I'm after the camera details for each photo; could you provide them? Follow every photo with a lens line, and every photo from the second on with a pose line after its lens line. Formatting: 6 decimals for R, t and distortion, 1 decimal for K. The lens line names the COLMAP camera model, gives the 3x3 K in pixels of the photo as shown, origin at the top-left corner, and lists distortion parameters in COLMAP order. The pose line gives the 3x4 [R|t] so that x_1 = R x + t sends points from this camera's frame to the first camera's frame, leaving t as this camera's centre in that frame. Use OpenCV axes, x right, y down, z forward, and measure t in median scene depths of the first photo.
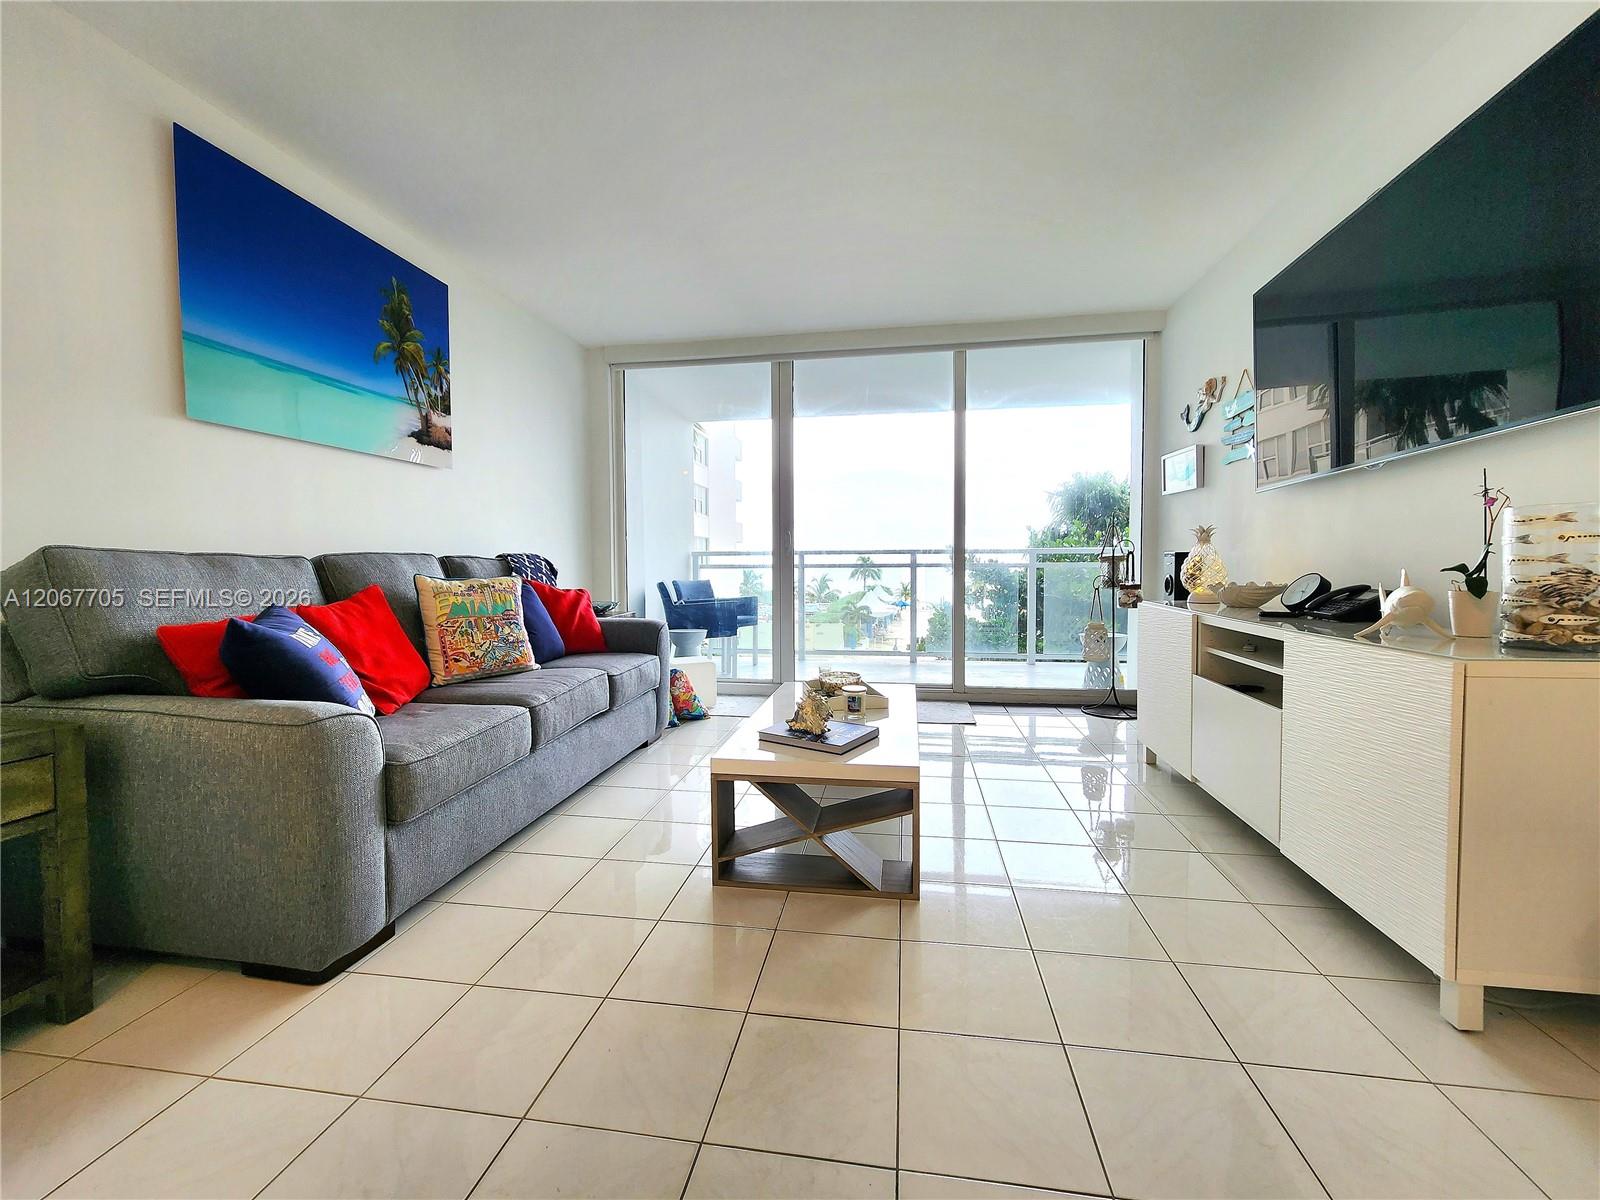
lens RADIAL K [[658.1, 0, 796.3], [0, 658.1, 594.4], [0, 0, 1]] dist [-0.002532, 0.001662]
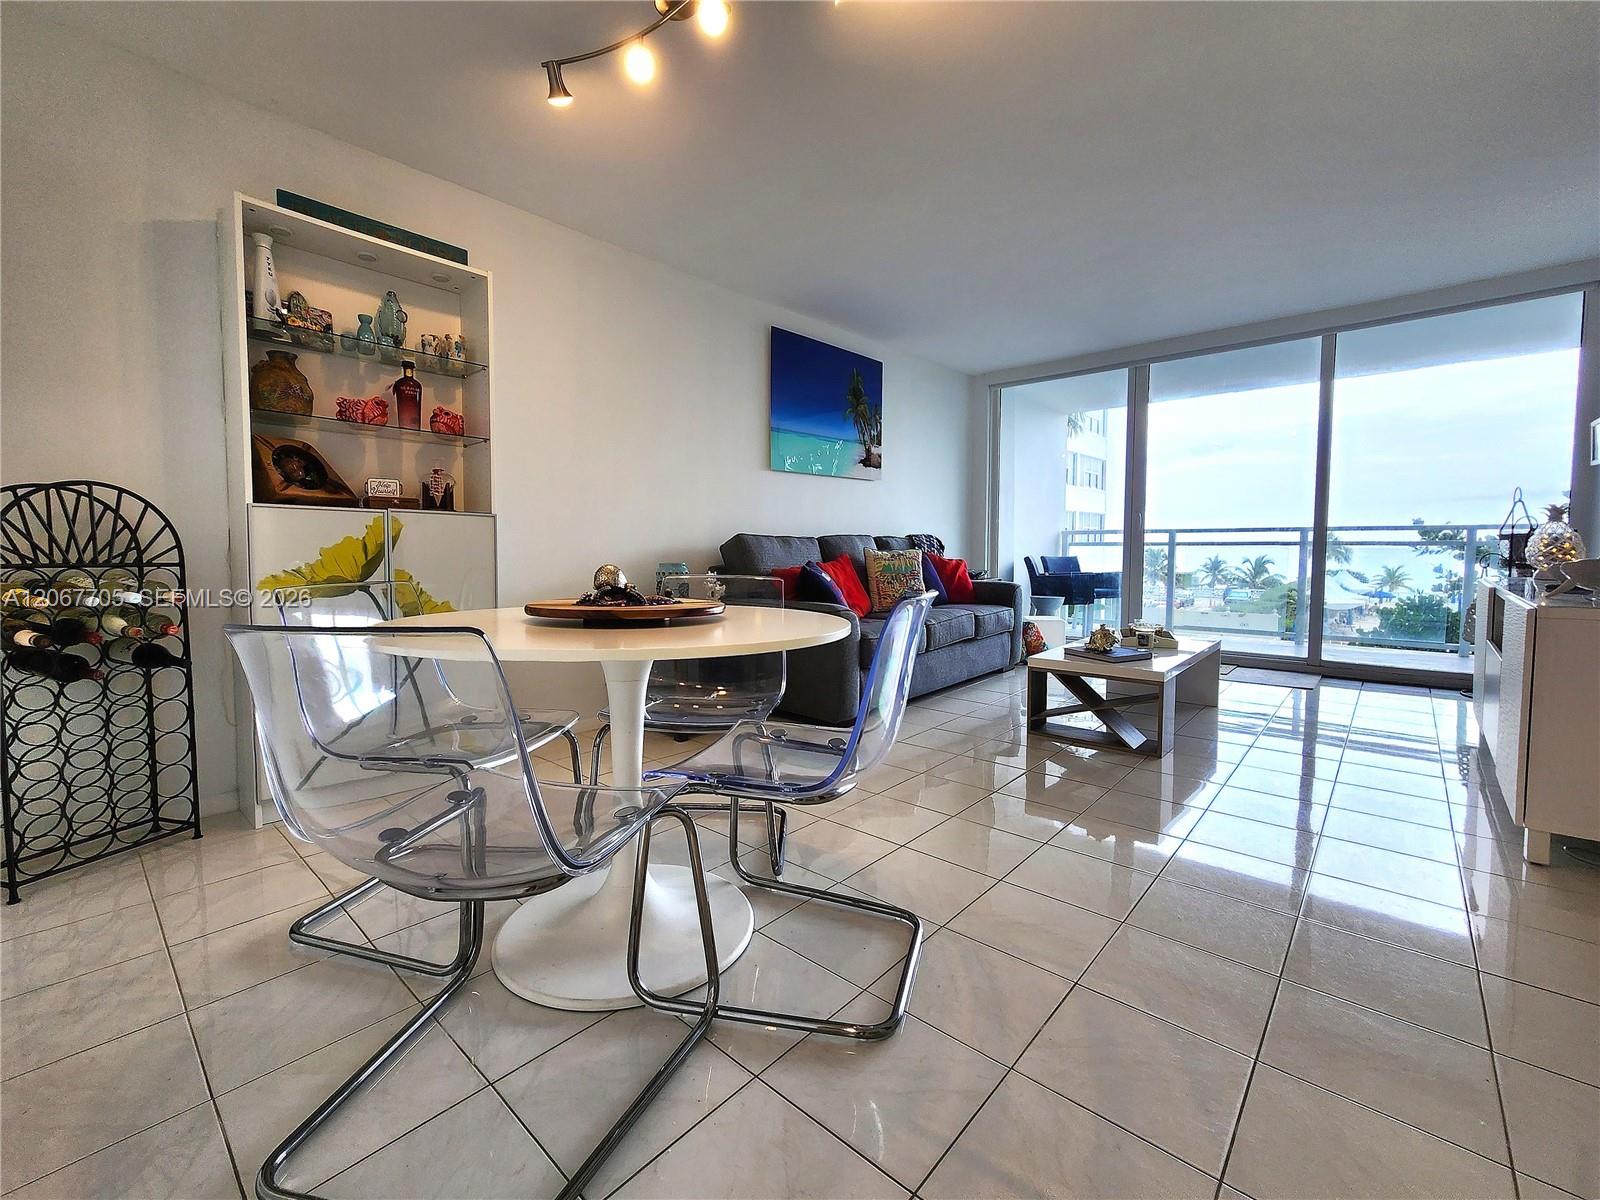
lens RADIAL K [[658.1, 0, 788.9], [0, 658.1, 582.4], [0, 0, 1]] dist [-0.002532, 0.001662]
pose [[0.835368, 0.035295, -0.548556, 0.157216], [-0.026738, 0.999364, 0.023582, 0.020236], [0.549040, -0.005032, 0.835781, -0.423659]]
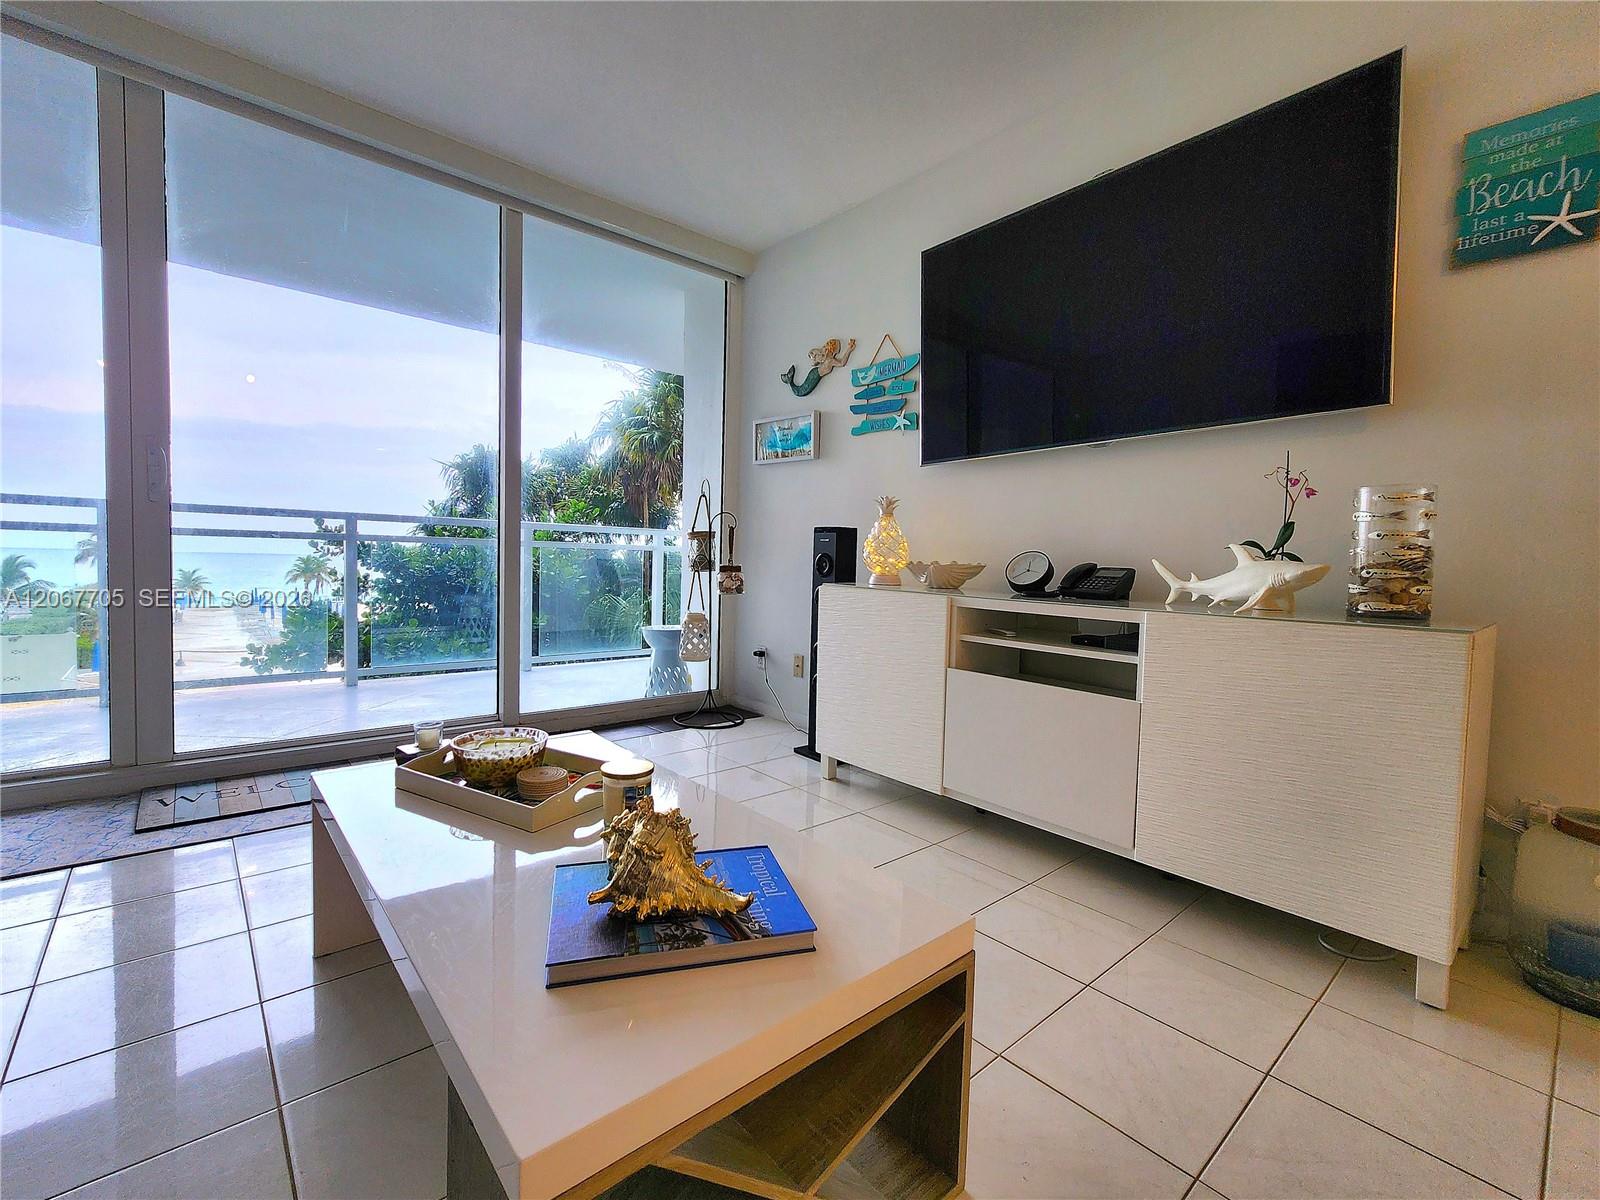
lens RADIAL K [[701.4, 0, 813.4], [0, 701.4, 588.6], [0, 0, 1]] dist [-0.009751, 0.000160]
pose [[0.621256, -0.011065, 0.783530, -0.150314], [0.006977, 0.999939, 0.008590, 0.007326], [-0.783577, 0.000130, 0.621295, 0.433100]]
